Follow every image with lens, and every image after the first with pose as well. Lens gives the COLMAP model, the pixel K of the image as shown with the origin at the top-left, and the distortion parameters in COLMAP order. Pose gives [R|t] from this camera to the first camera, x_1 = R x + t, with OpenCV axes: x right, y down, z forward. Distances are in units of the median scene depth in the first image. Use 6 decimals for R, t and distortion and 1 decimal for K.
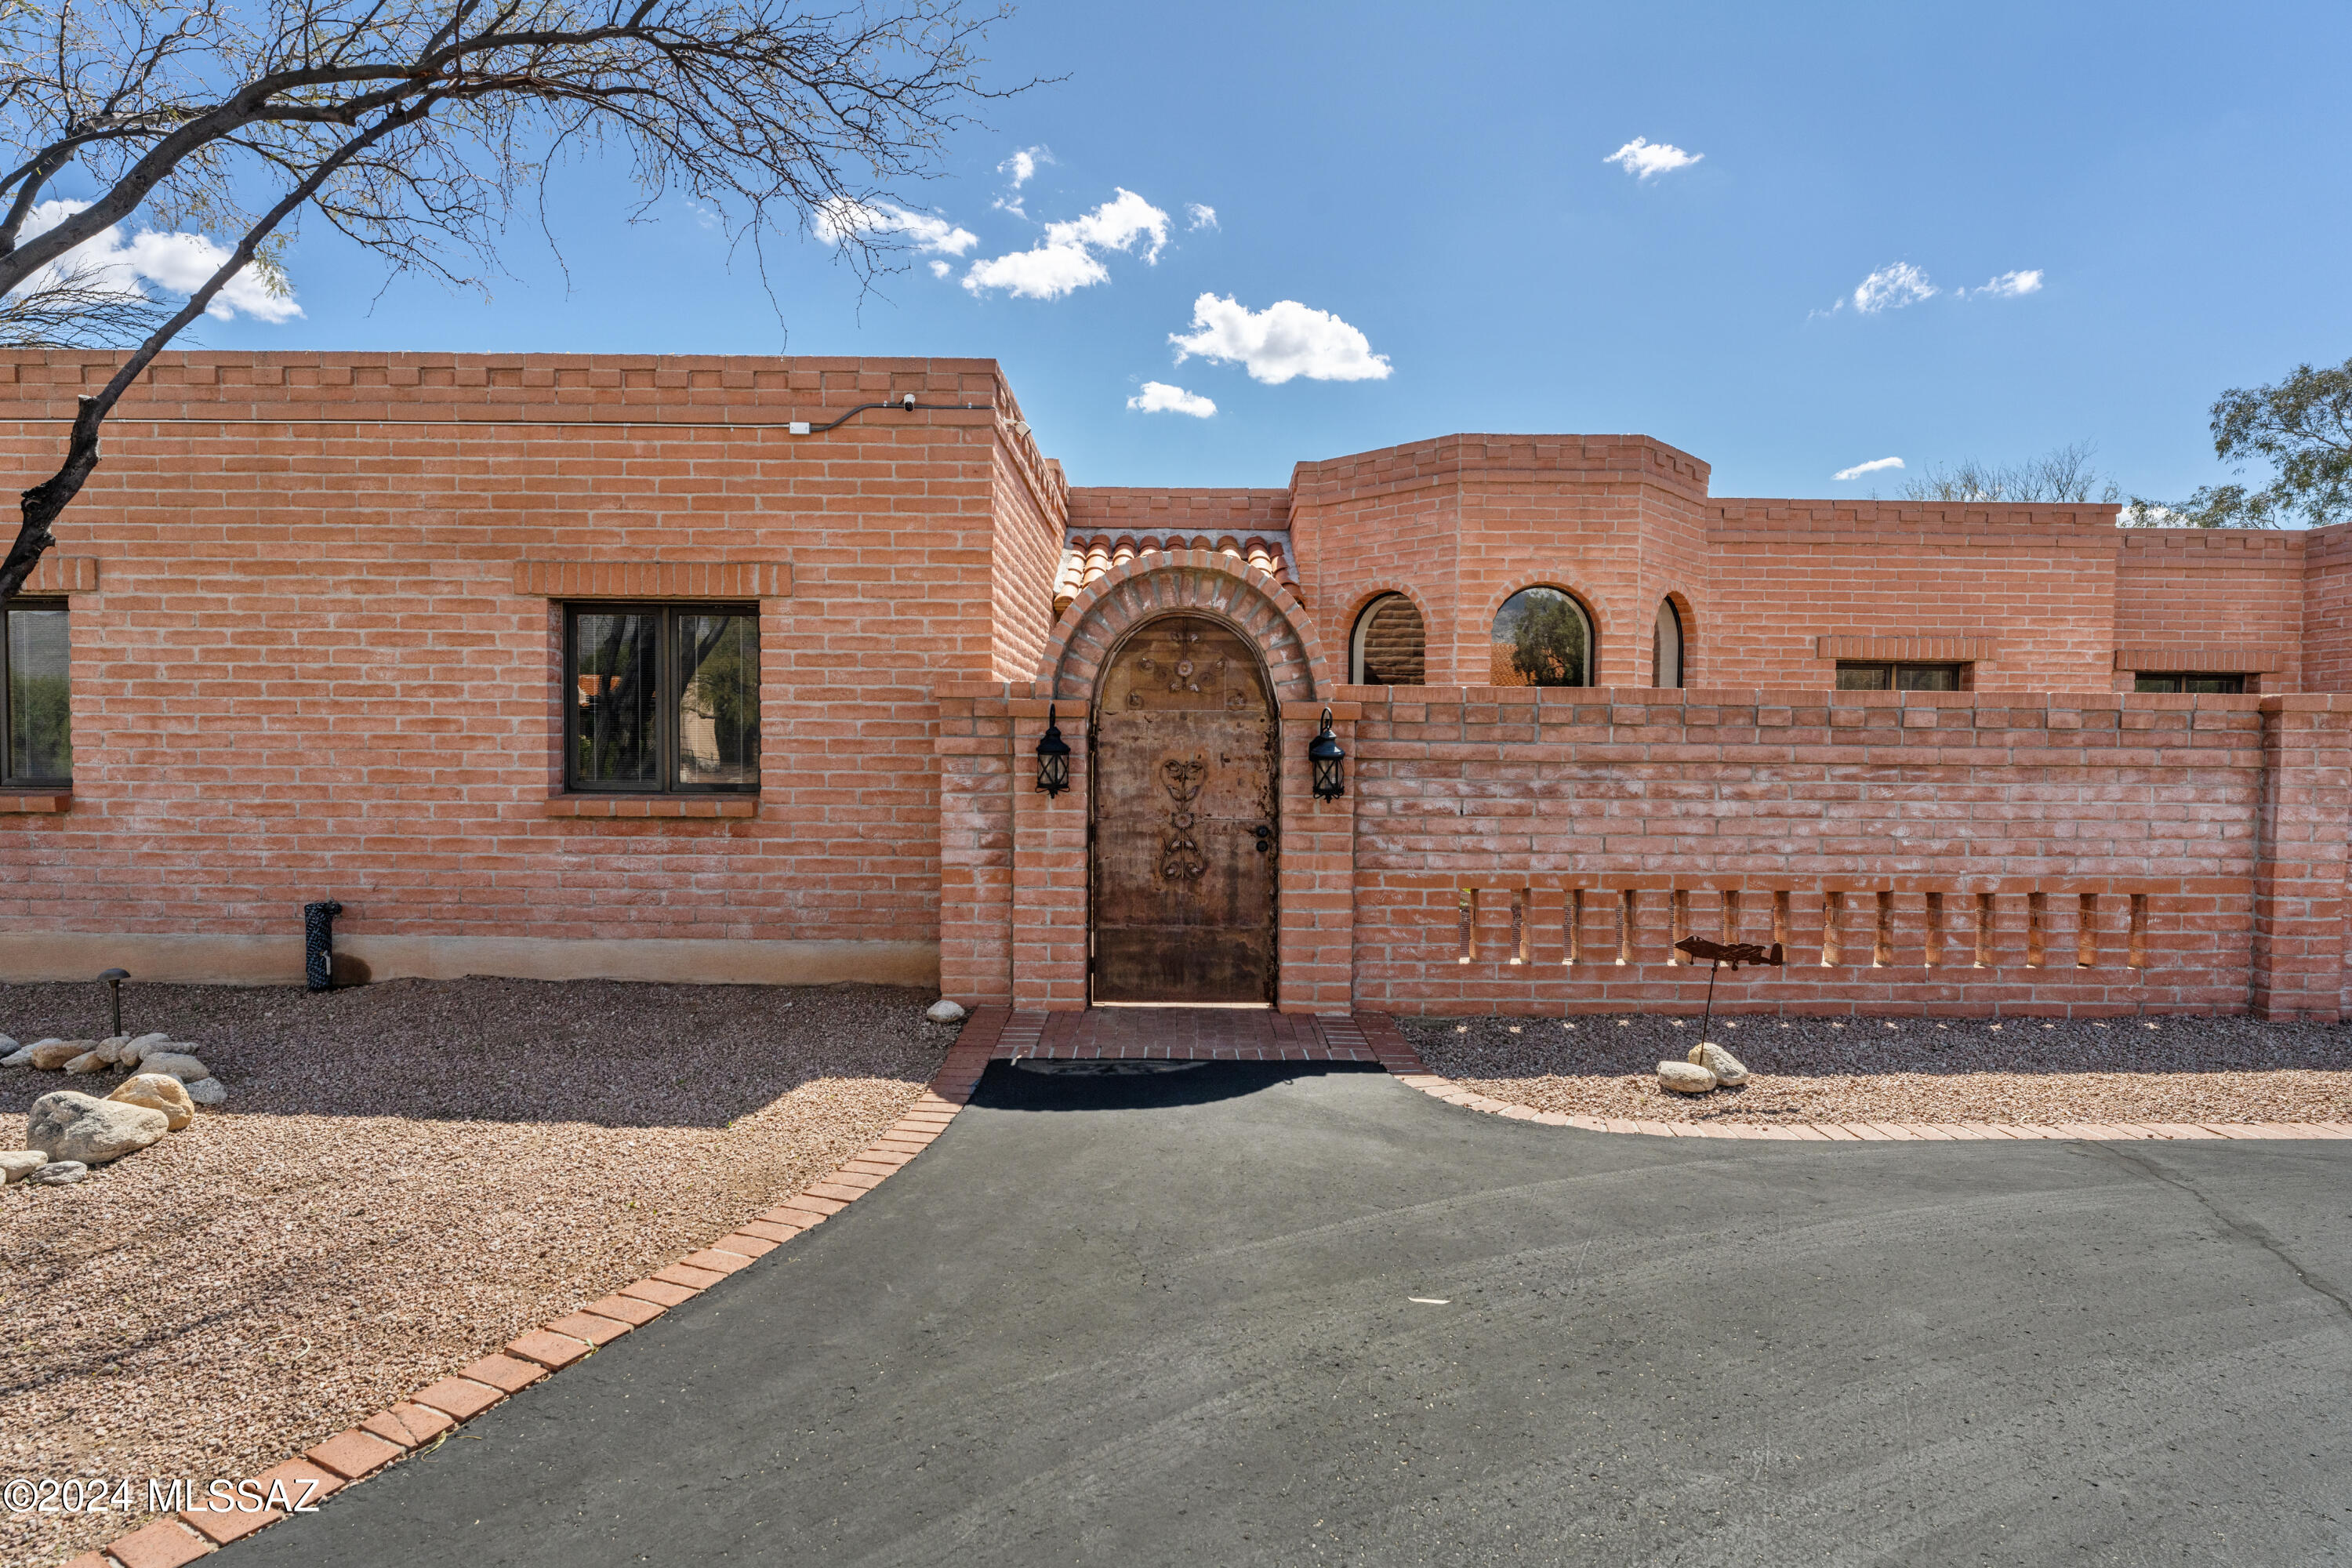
lens RADIAL K [[1229.7, 0, 1176.9], [0, 1229.7, 776.1], [0, 0, 1]] dist [-0.001154, -0.000793]
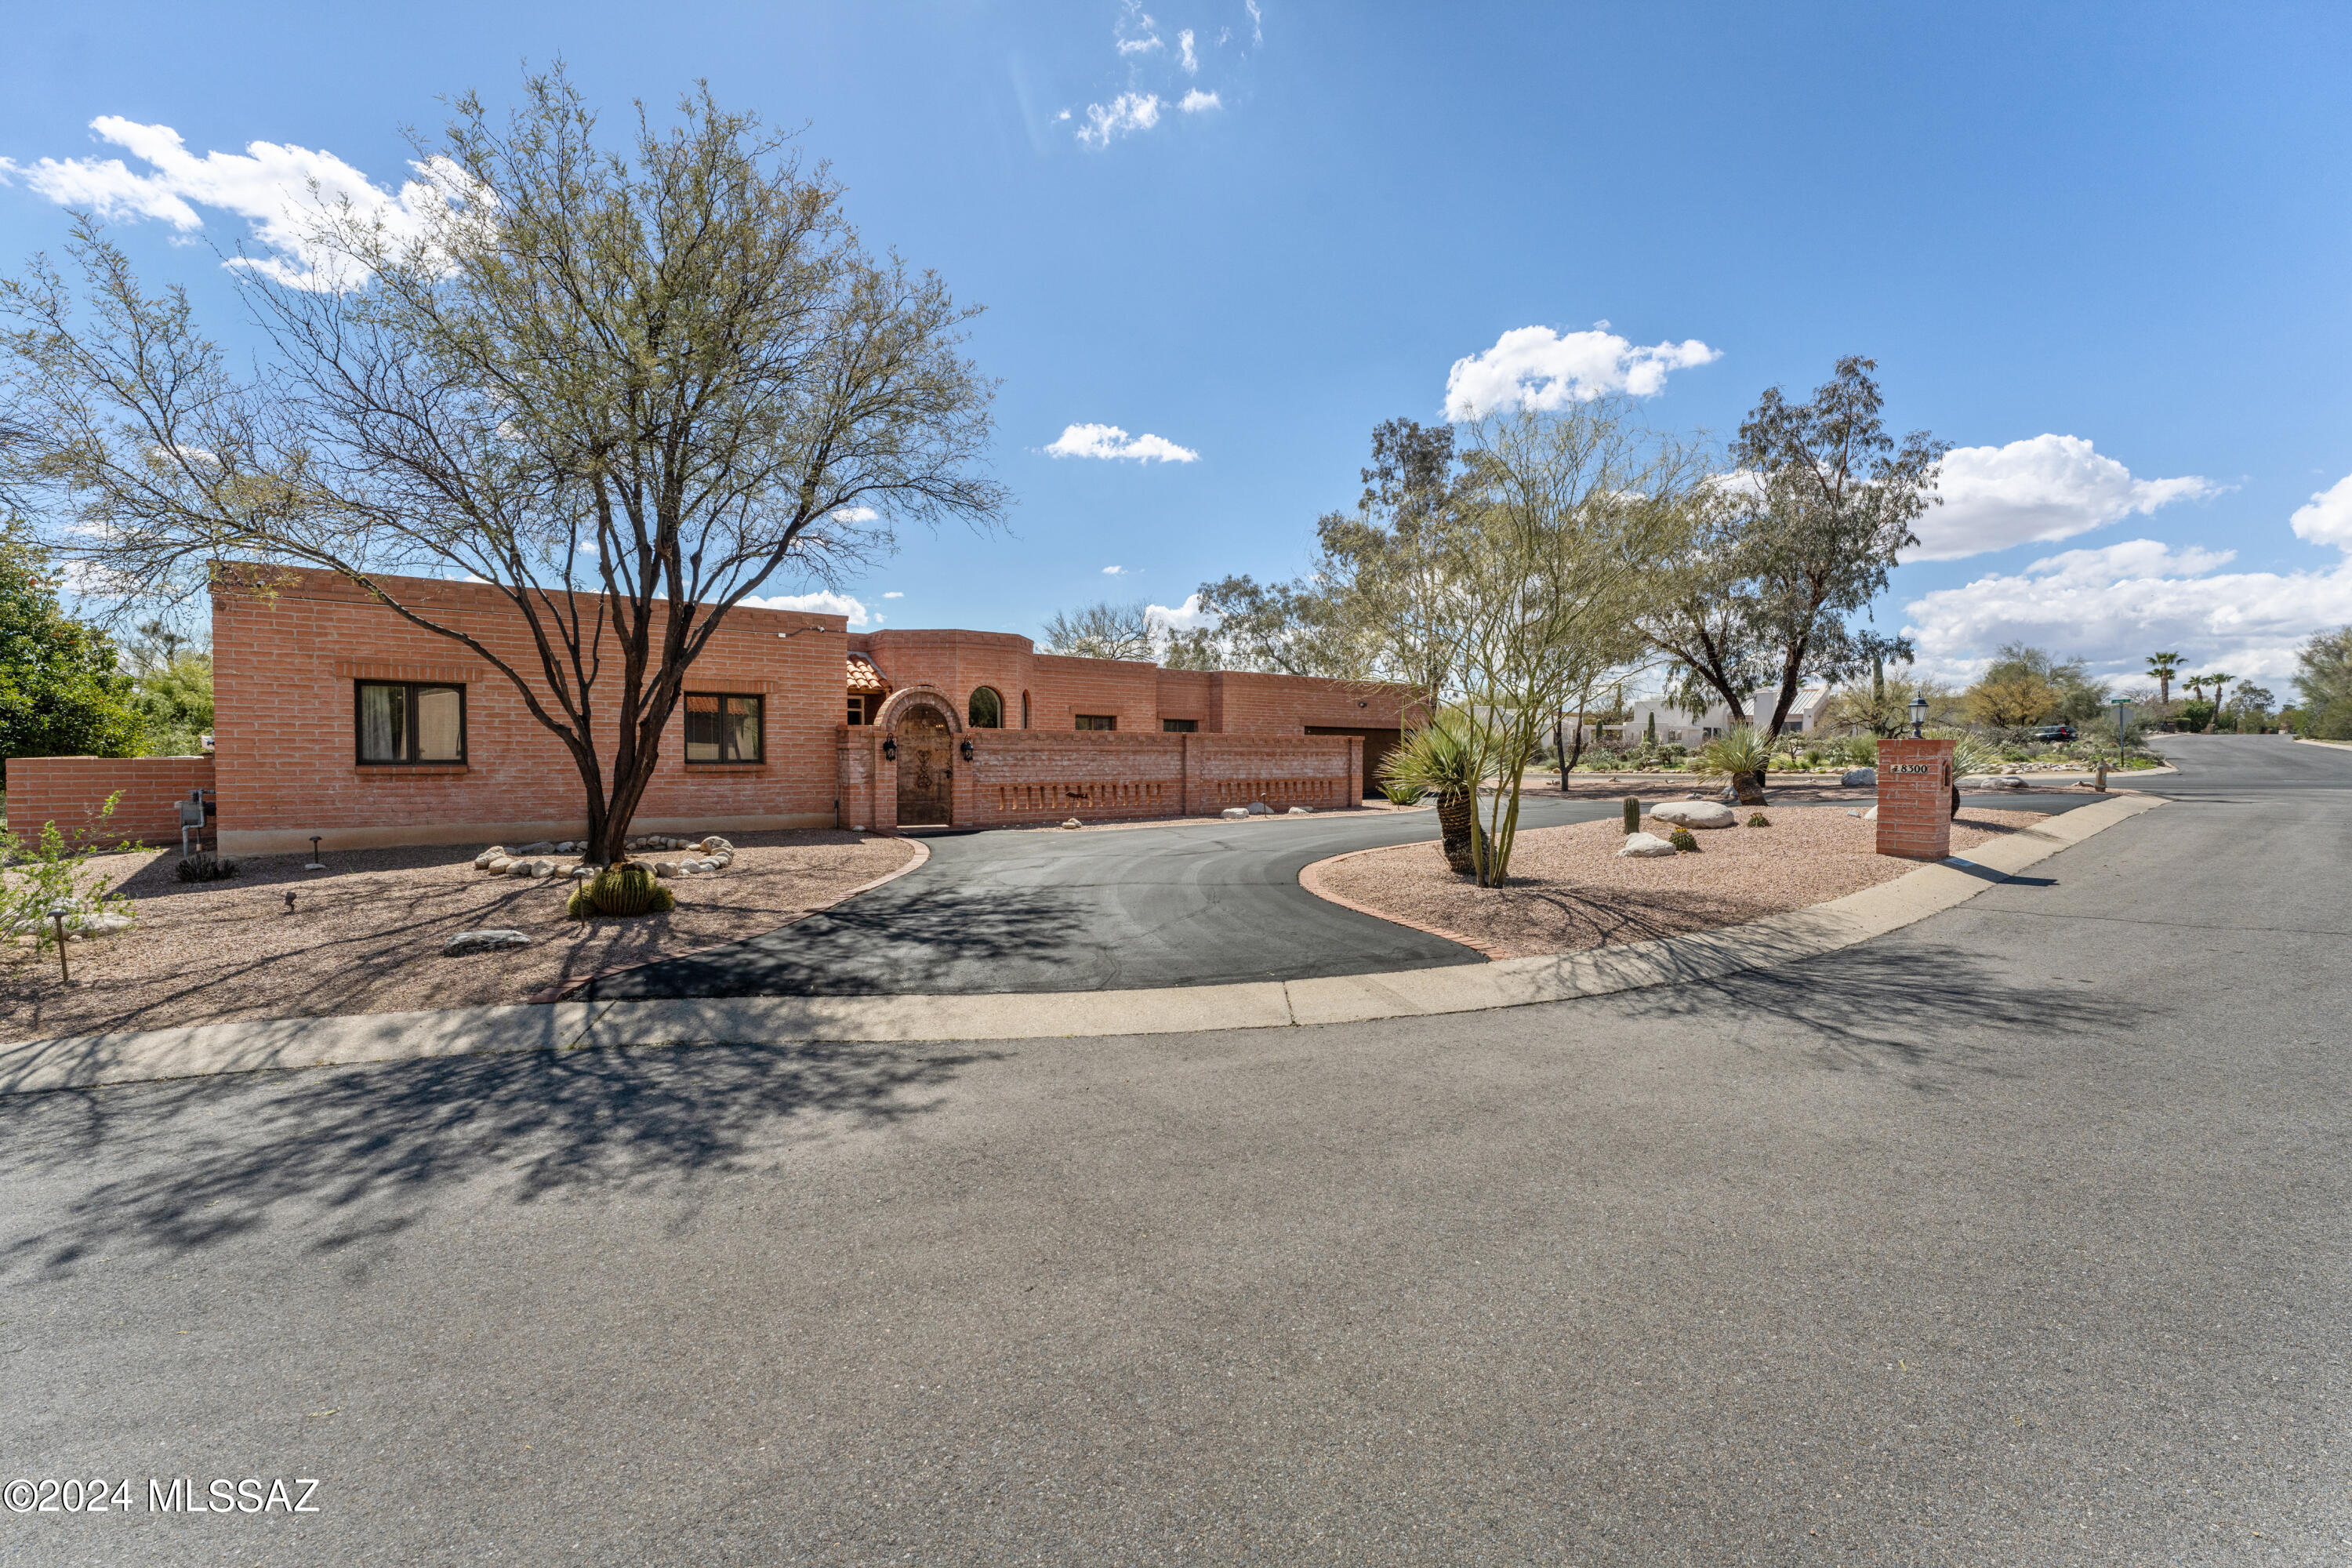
lens RADIAL K [[965.1, 0, 1179.3], [0, 965.1, 776.0], [0, 0, 1]] dist [-0.000955, -0.000246]
pose [[0.788797, -0.018819, 0.614365, -1.022777], [0.017188, 0.999816, 0.008558, 0.044677], [-0.614413, 0.003809, 0.788975, -1.425271]]
